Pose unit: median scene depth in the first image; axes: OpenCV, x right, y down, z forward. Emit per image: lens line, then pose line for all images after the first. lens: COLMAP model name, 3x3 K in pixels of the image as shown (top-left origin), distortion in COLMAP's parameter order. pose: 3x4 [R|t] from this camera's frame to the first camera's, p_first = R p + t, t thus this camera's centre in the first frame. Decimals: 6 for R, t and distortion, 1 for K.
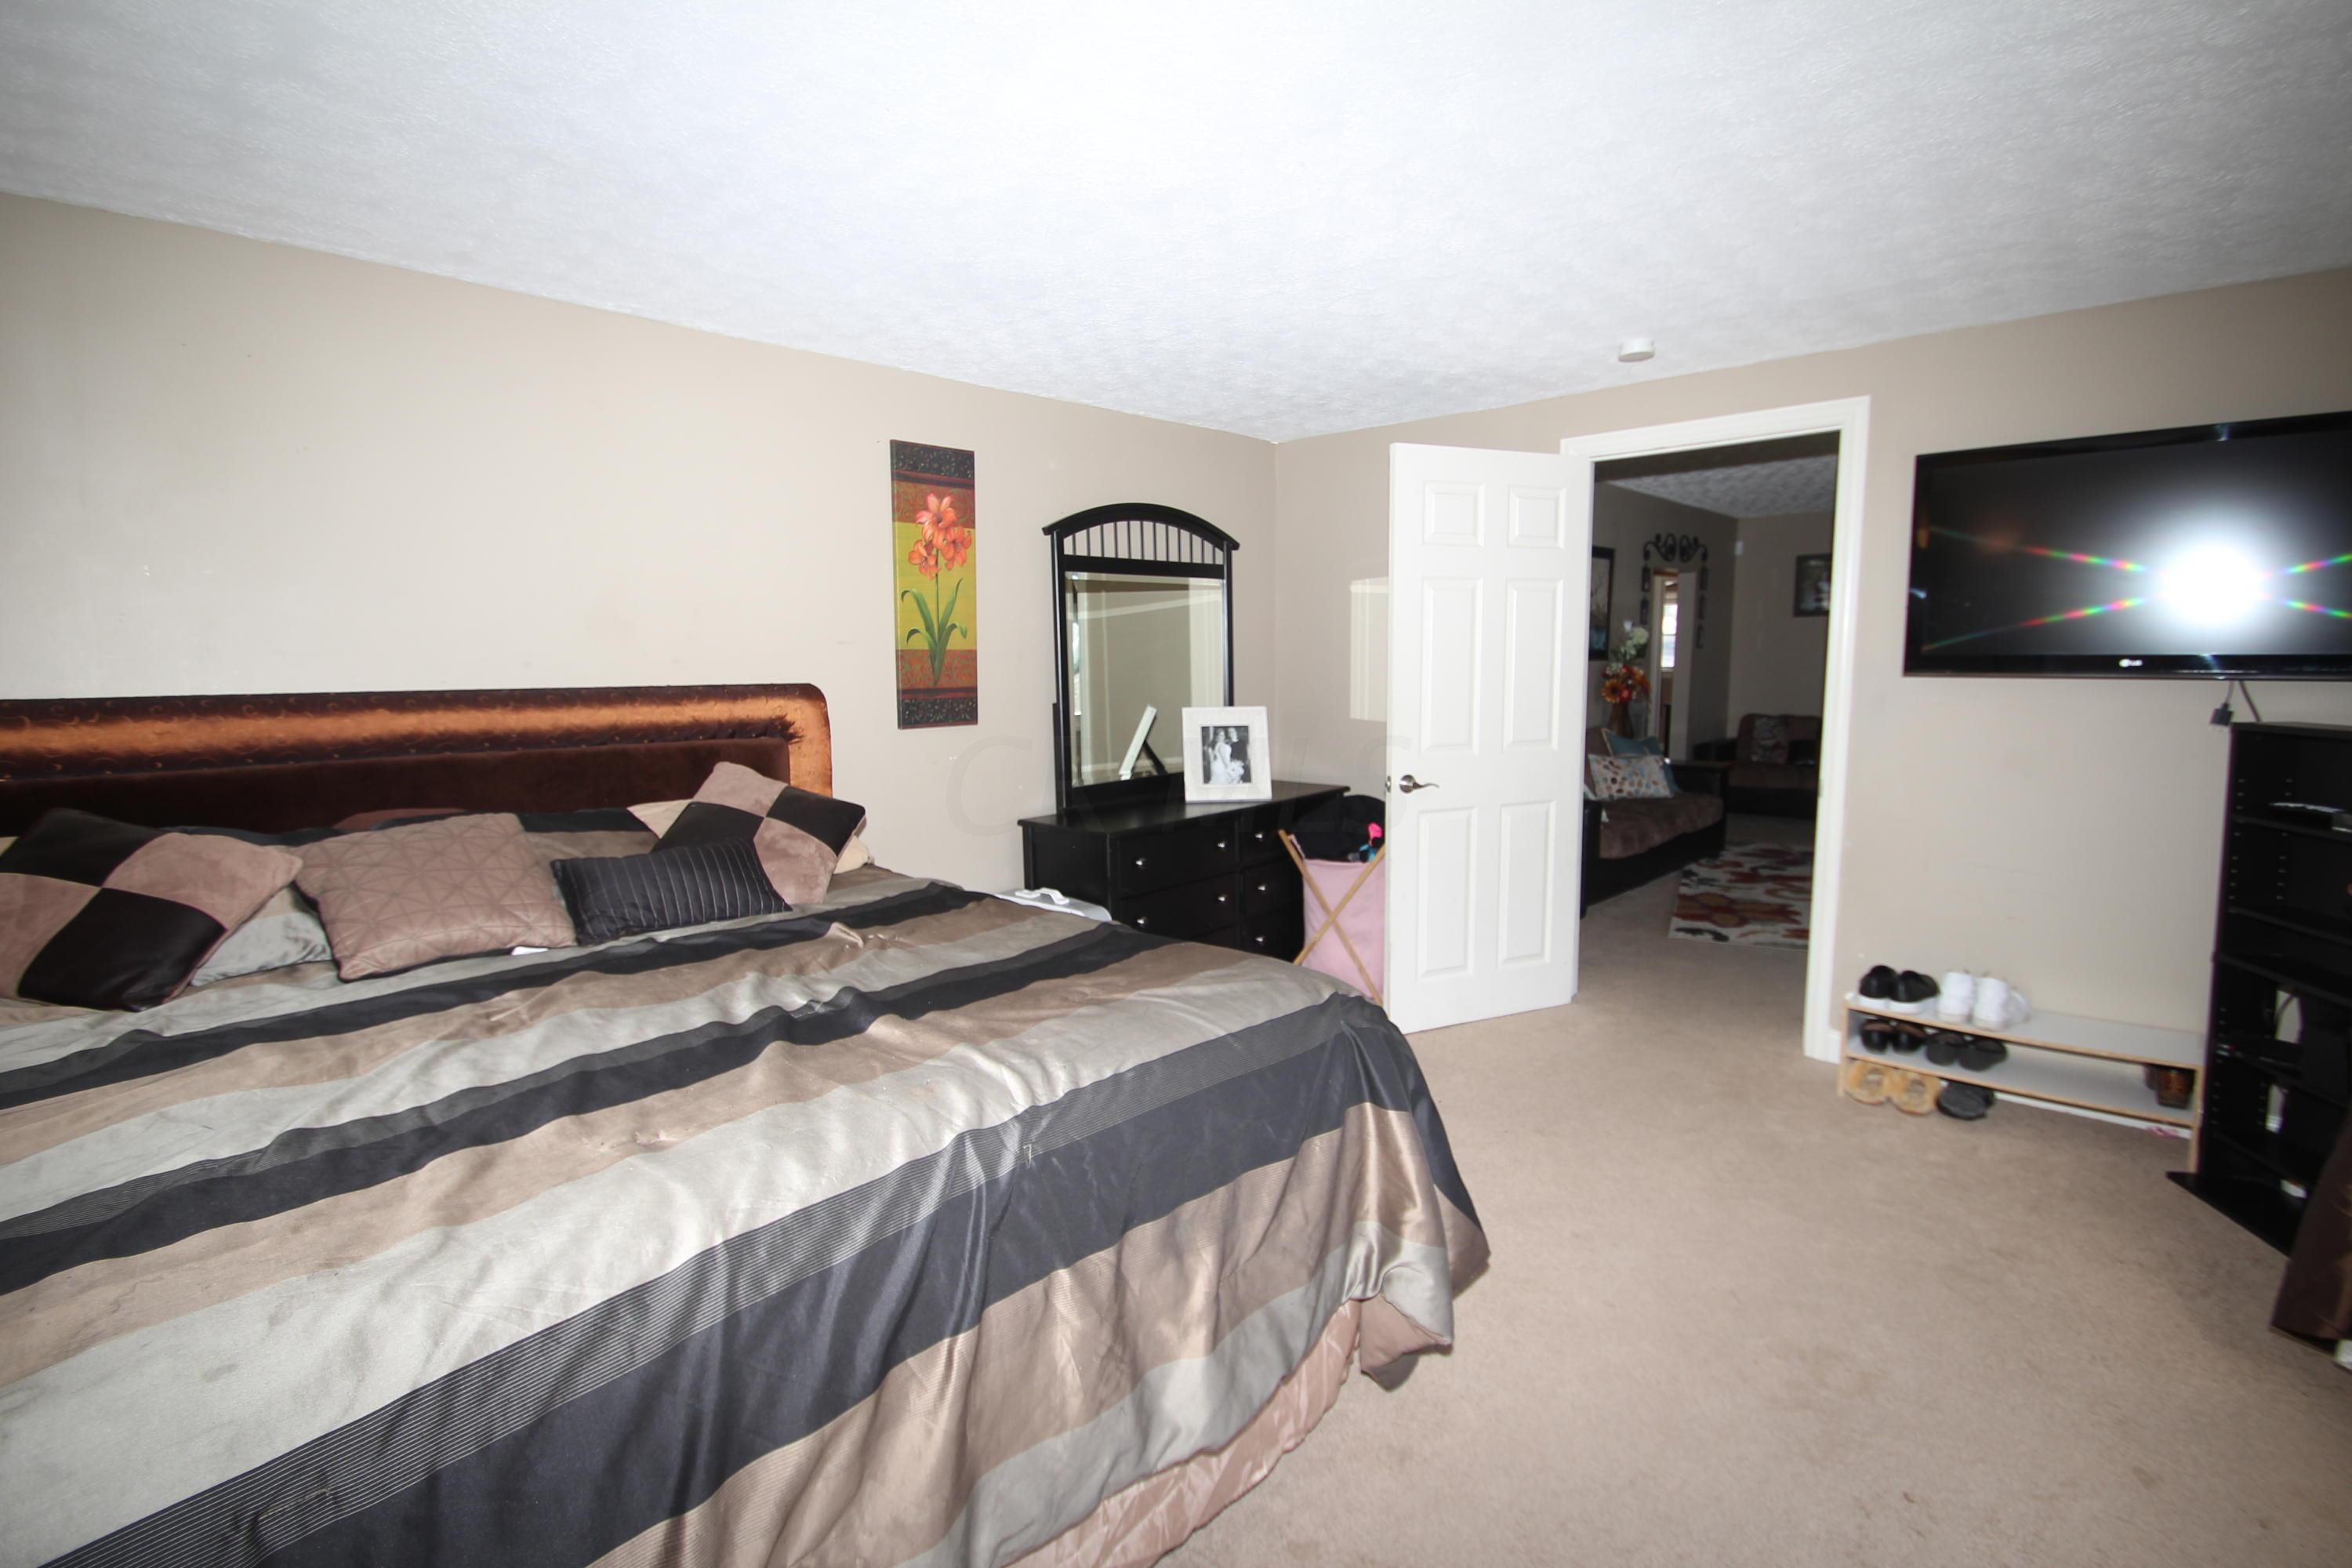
lens RADIAL K [[1084.0, 0, 1175.2], [0, 1084.0, 775.2], [0, 0, 1]] dist [0.003463, -0.000573]
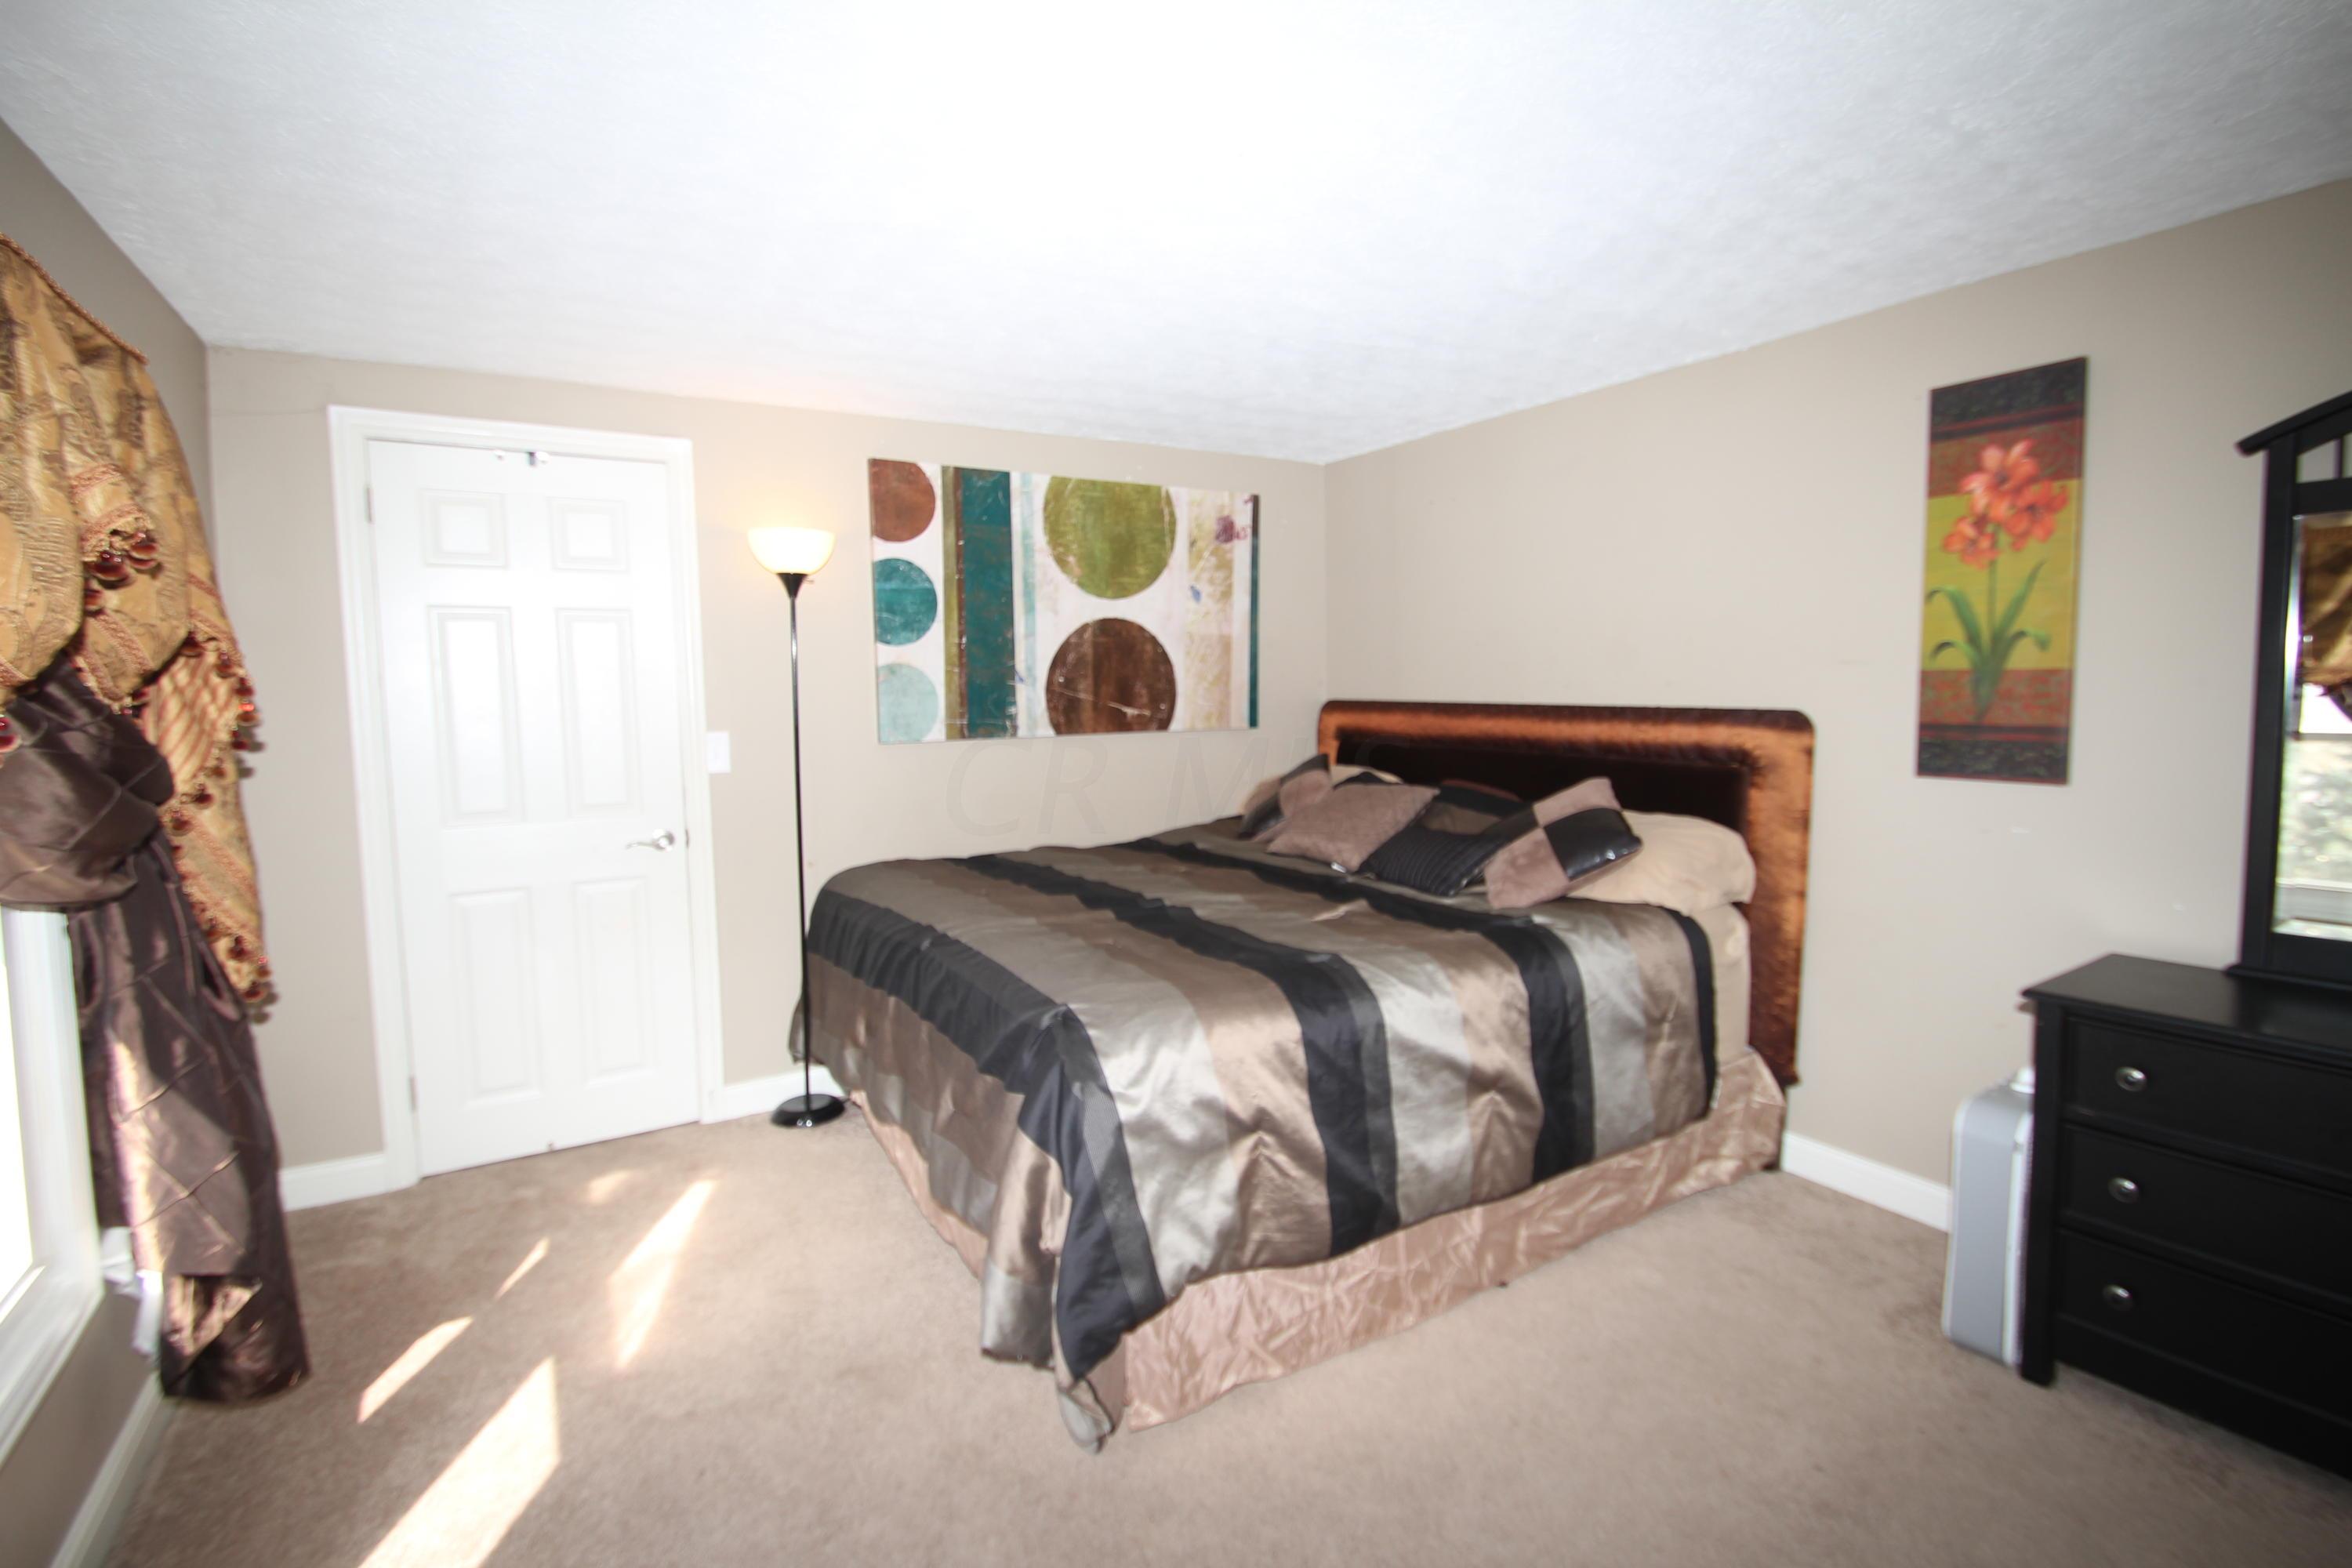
lens RADIAL K [[1084.0, 0, 1169.9], [0, 1084.0, 773.9], [0, 0, 1]] dist [0.003463, -0.000573]
pose [[-0.238494, 0.094838, -0.966502, 0.585859], [-0.095443, 0.988113, 0.120510, -0.083927], [0.966443, 0.120987, -0.226607, 0.664574]]
